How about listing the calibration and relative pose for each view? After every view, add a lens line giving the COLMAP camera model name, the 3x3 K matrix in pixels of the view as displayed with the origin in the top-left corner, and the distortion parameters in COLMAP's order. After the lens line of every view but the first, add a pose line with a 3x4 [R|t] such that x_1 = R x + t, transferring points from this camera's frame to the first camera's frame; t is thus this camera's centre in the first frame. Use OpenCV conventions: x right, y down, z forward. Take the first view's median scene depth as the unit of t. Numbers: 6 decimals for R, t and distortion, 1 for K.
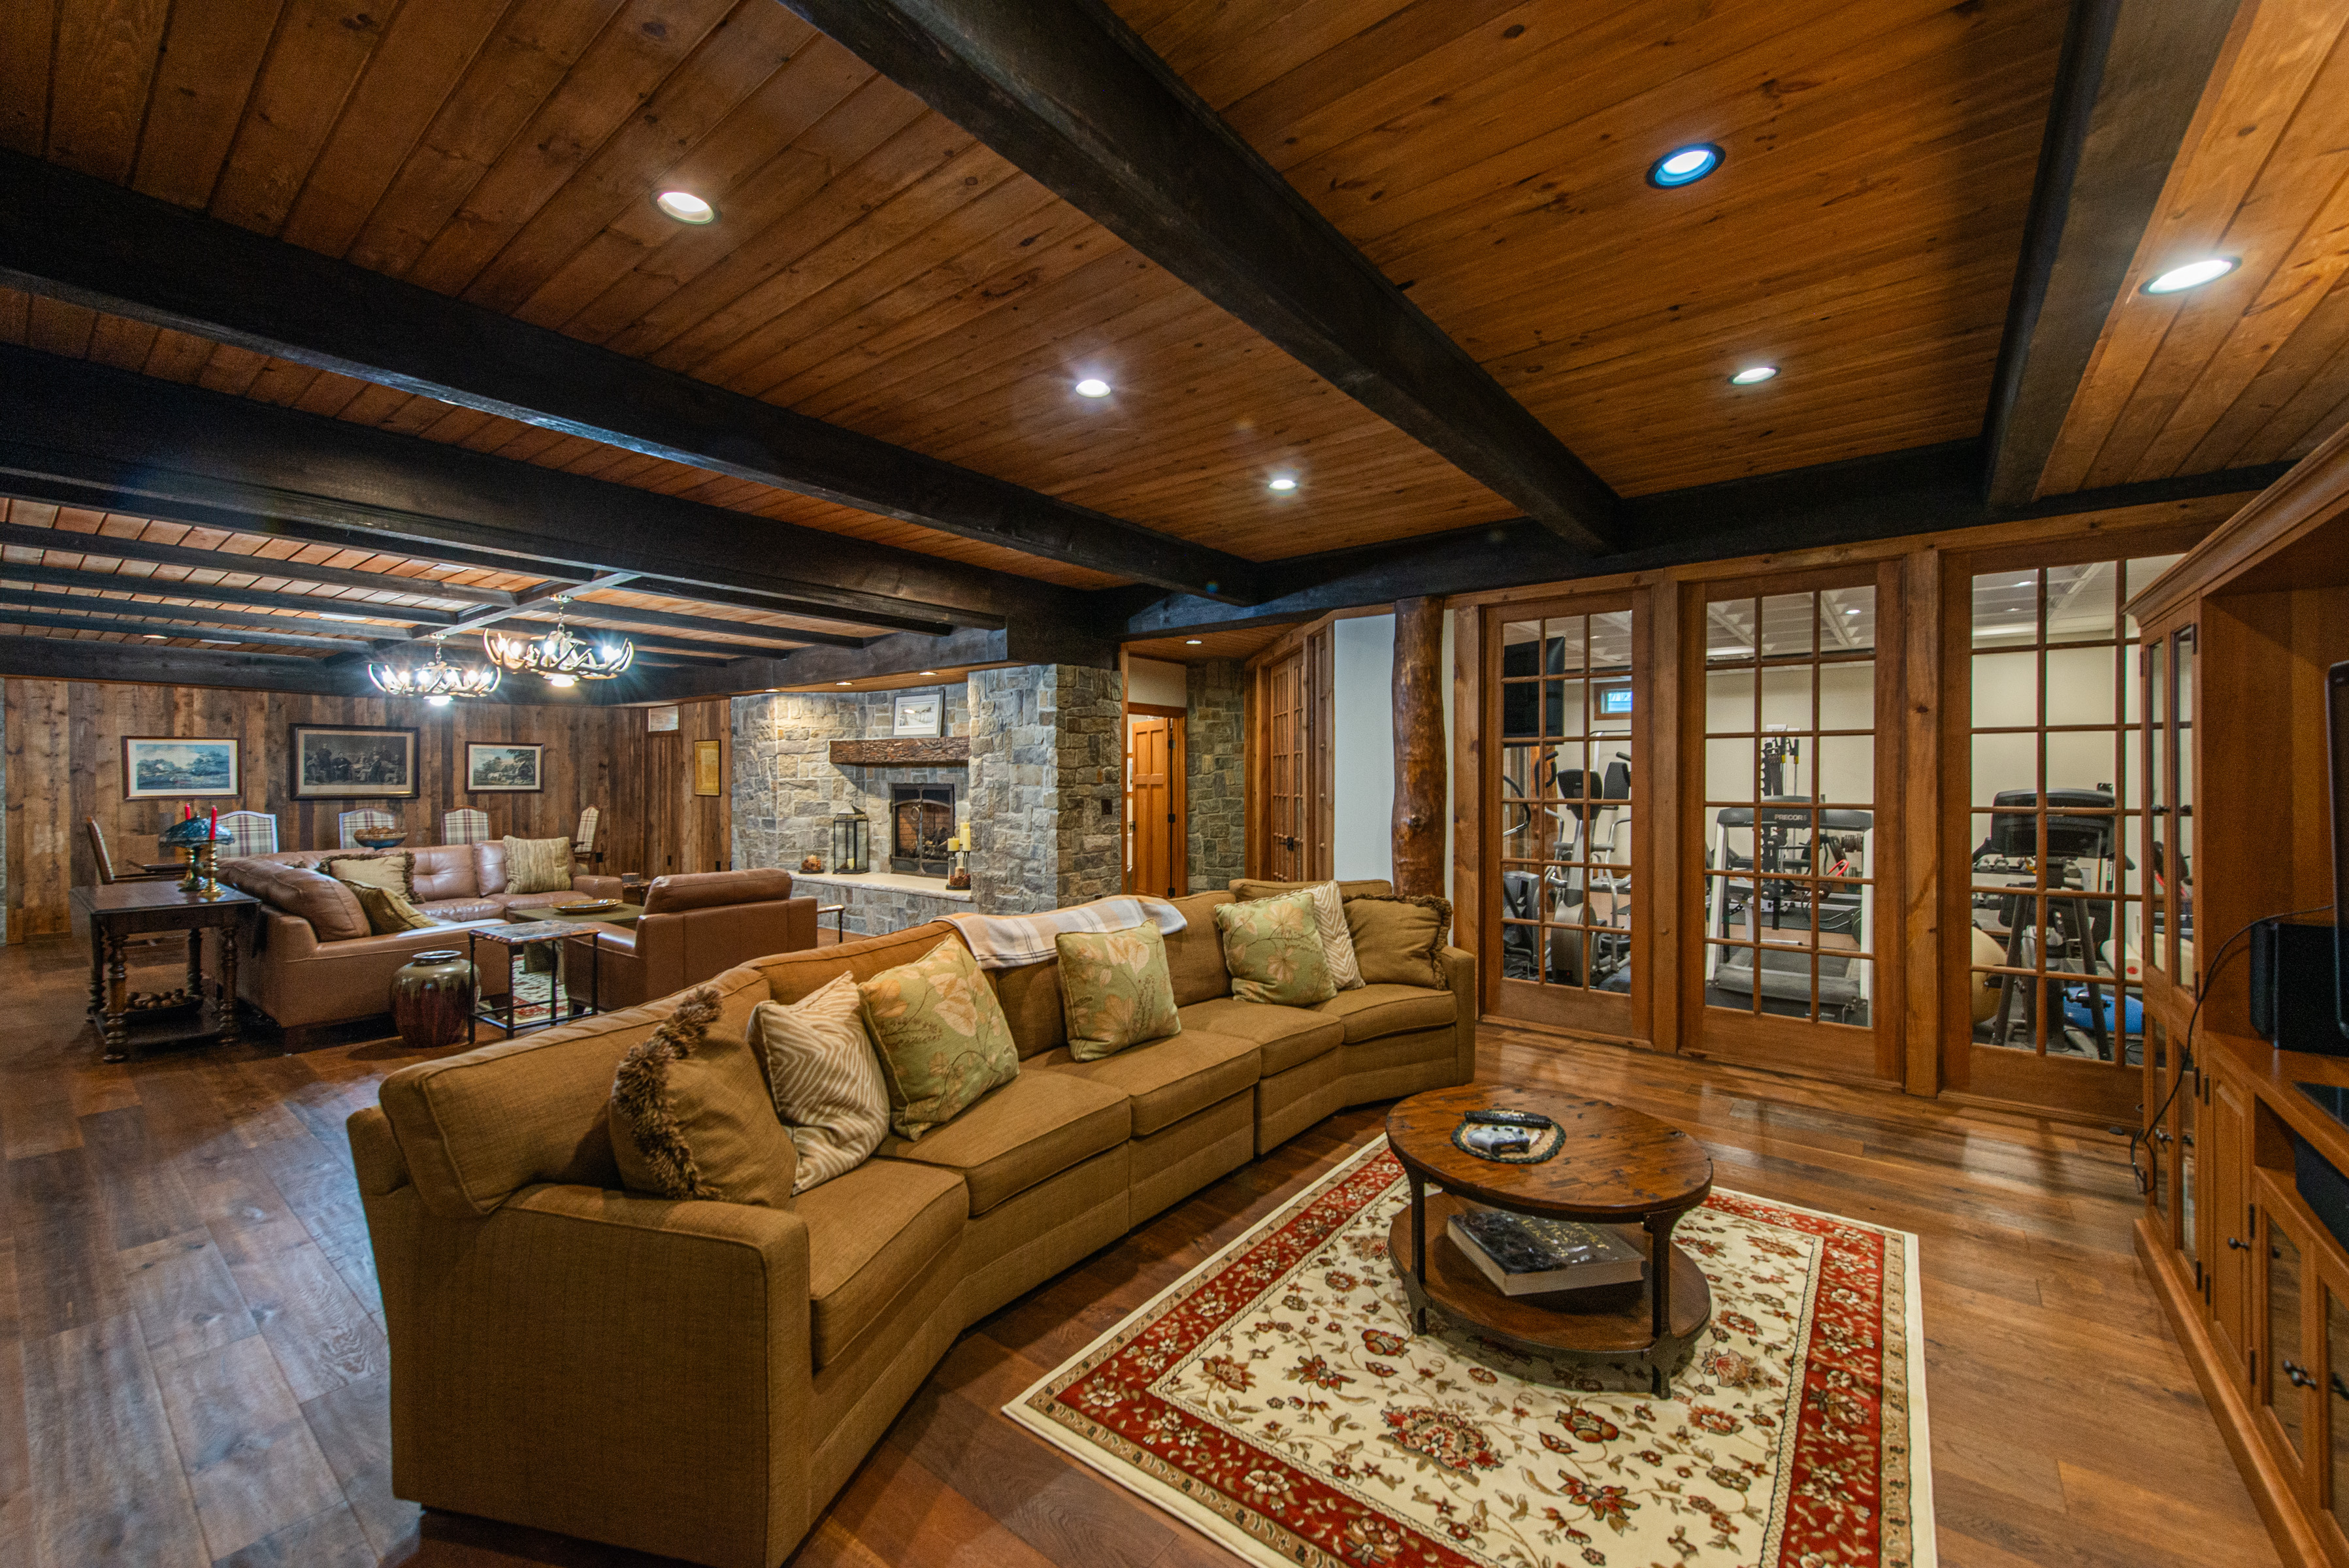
lens RADIAL K [[939.5, 0, 1186.4], [0, 939.5, 776.4], [0, 0, 1]] dist [-0.000661, -0.000137]
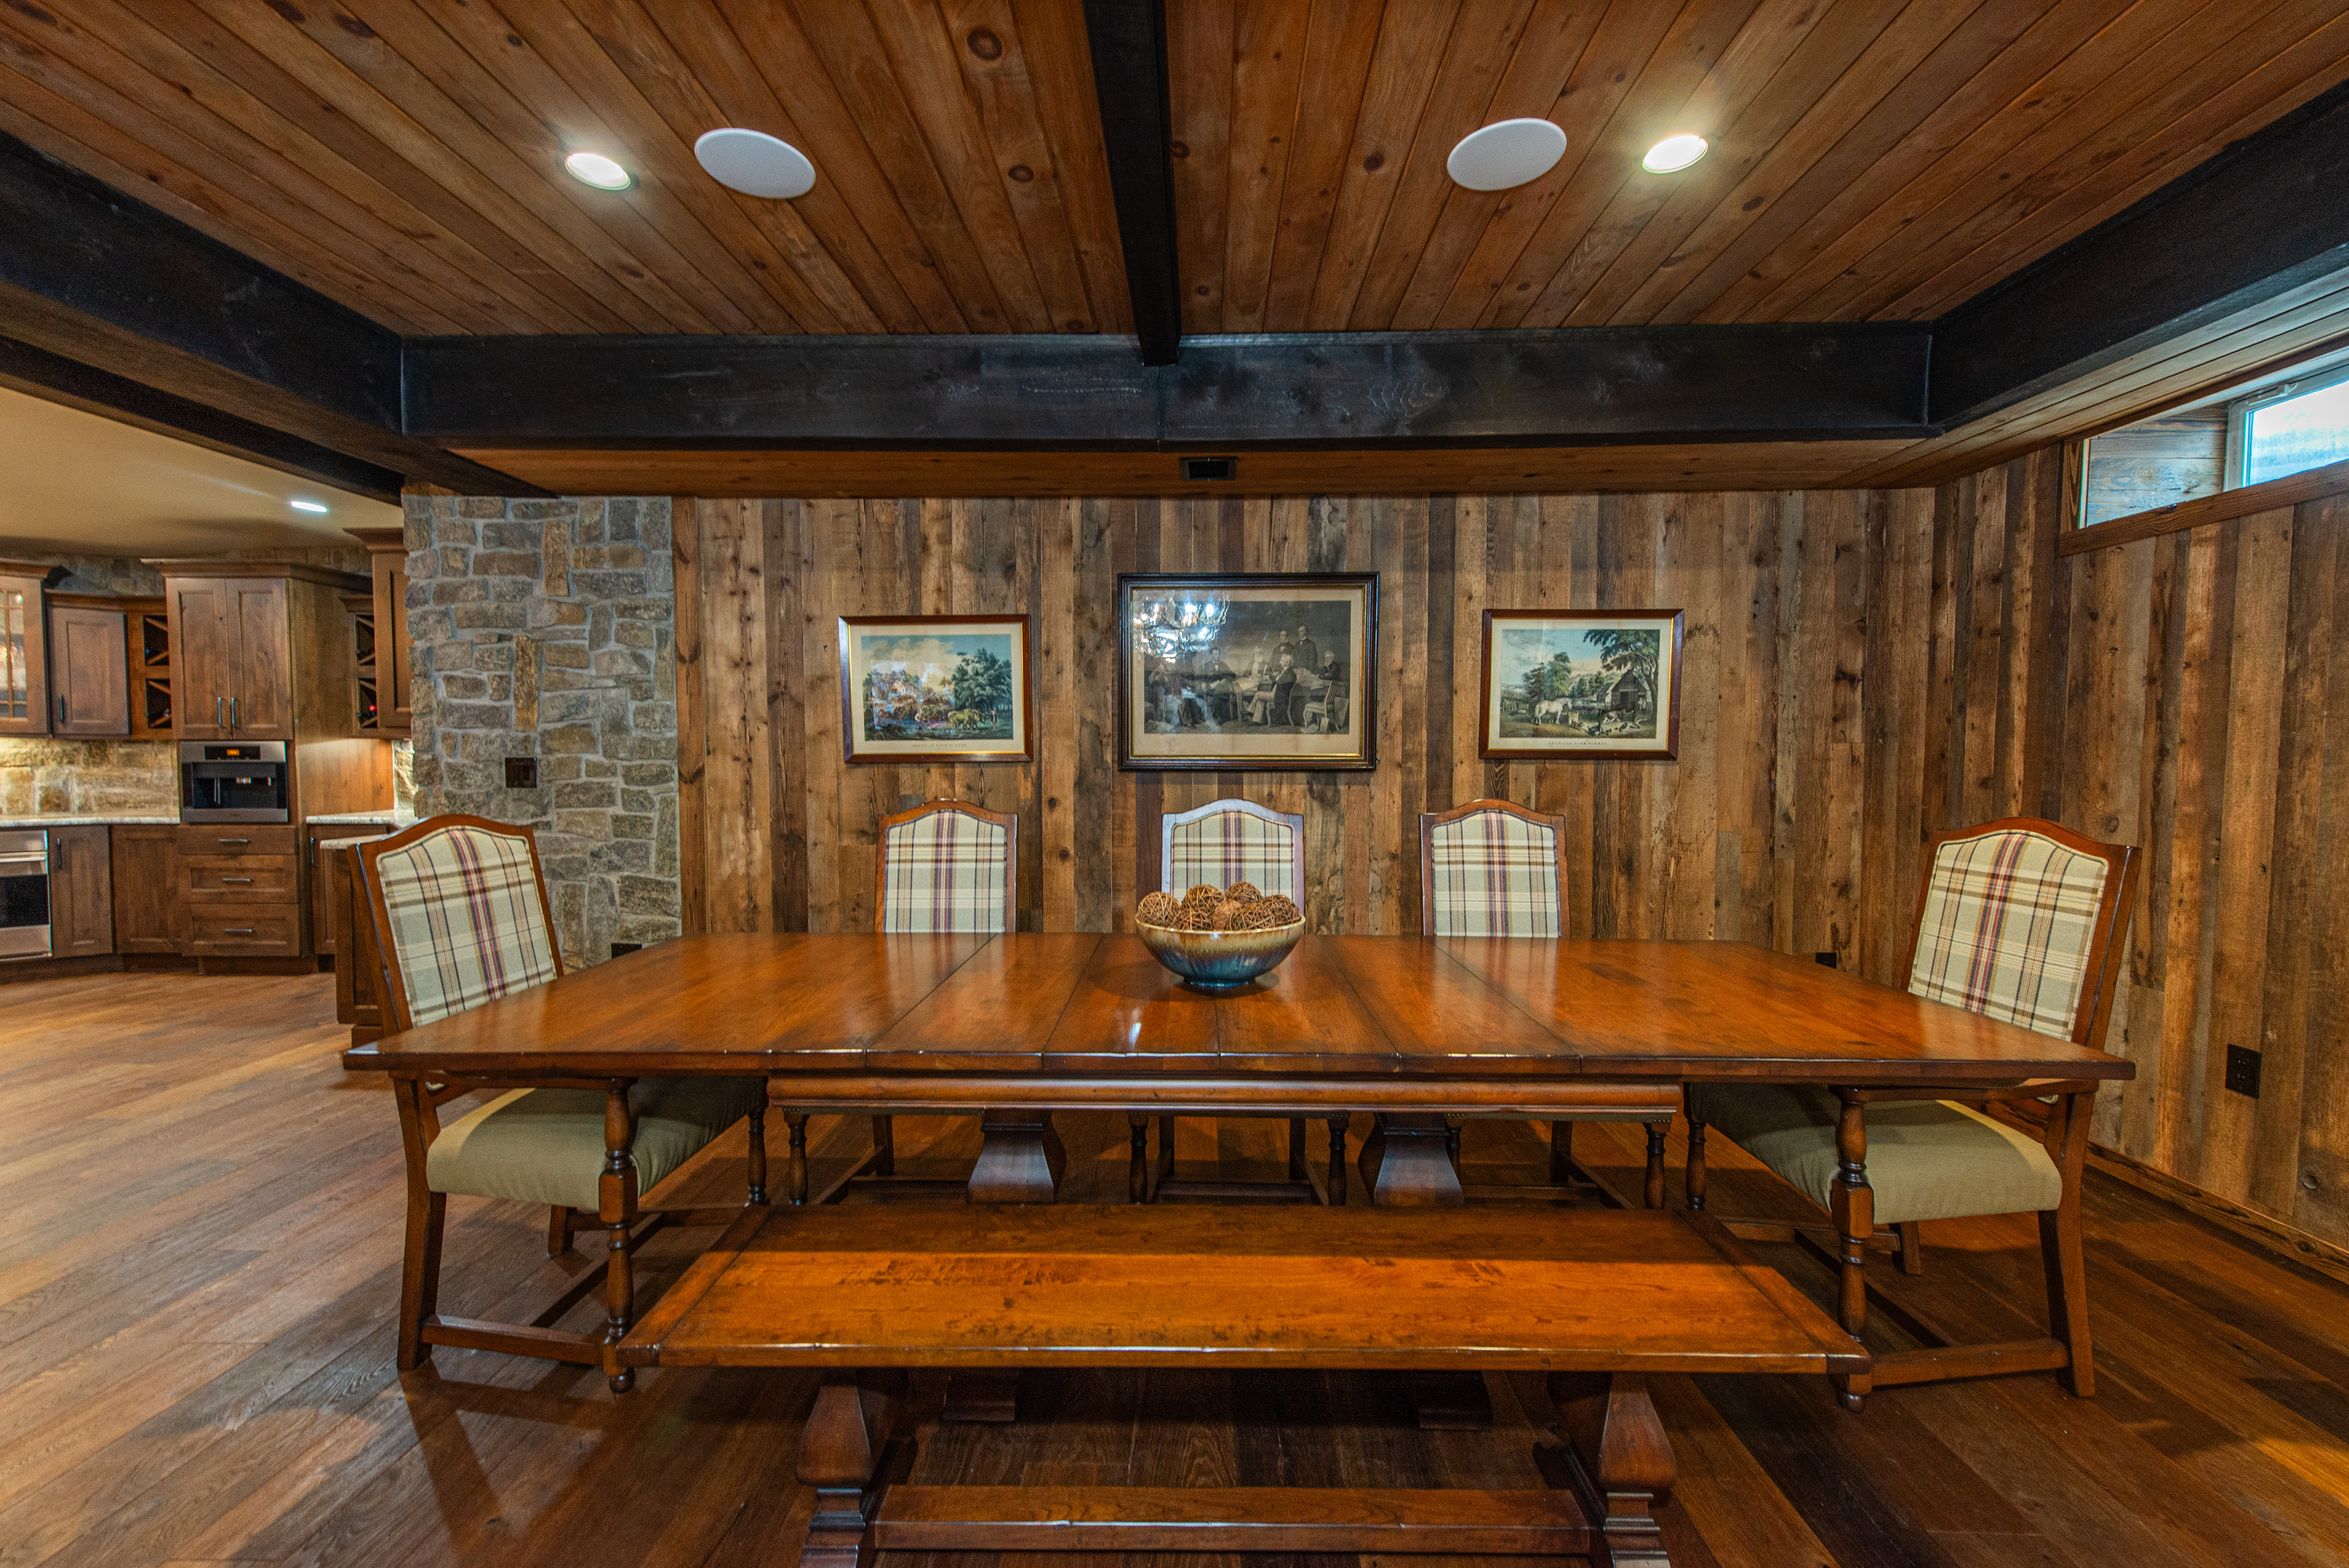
lens RADIAL K [[919.7, 0, 1220.2], [0, 919.7, 788.5], [0, 0, 1]] dist [0.002766, -0.000114]
pose [[0.615004, 0.033545, -0.787810, -0.657716], [-0.003382, 0.999198, 0.039906, 0.018203], [0.788517, -0.021878, 0.614624, 0.841275]]
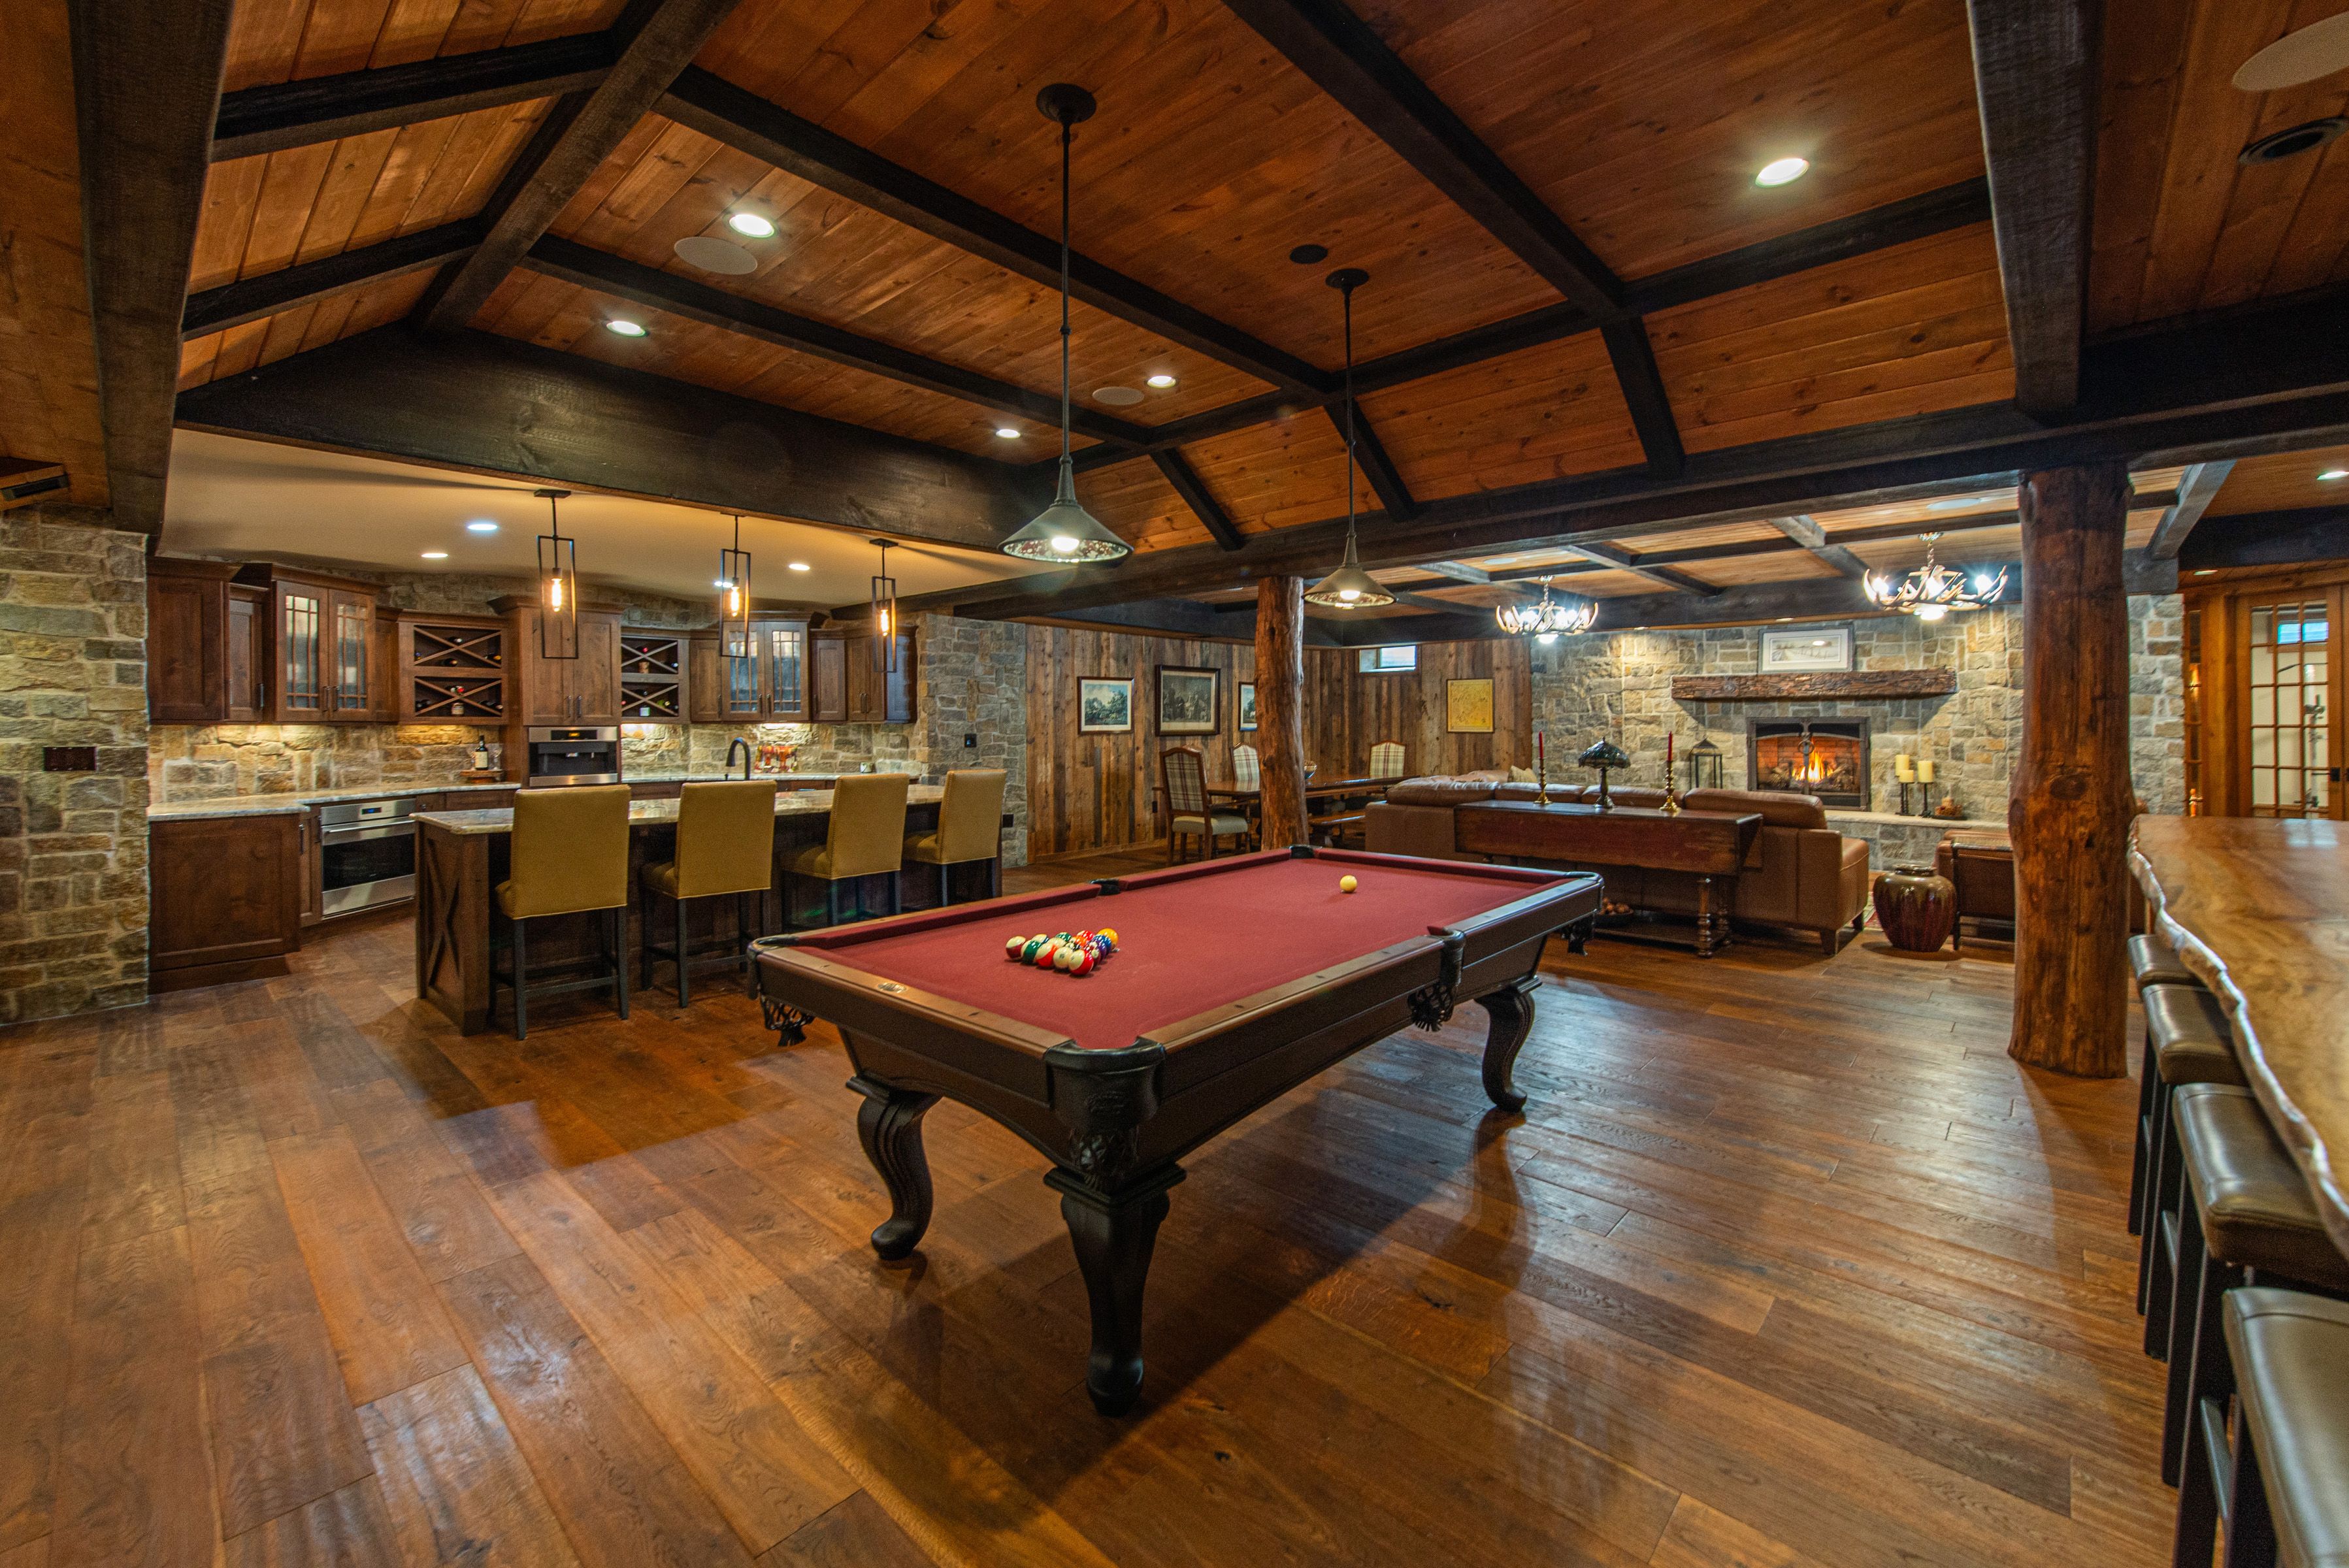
lens RADIAL K [[938.2, 0, 1192.7], [0, 938.2, 730.0], [0, 0, 1]] dist [0.011478, -0.002002]
pose [[0.999061, -0.002738, -0.043234, -0.909236], [0.002935, 0.999986, 0.004480, 0.014626], [0.043221, -0.004602, 0.999055, -0.060211]]
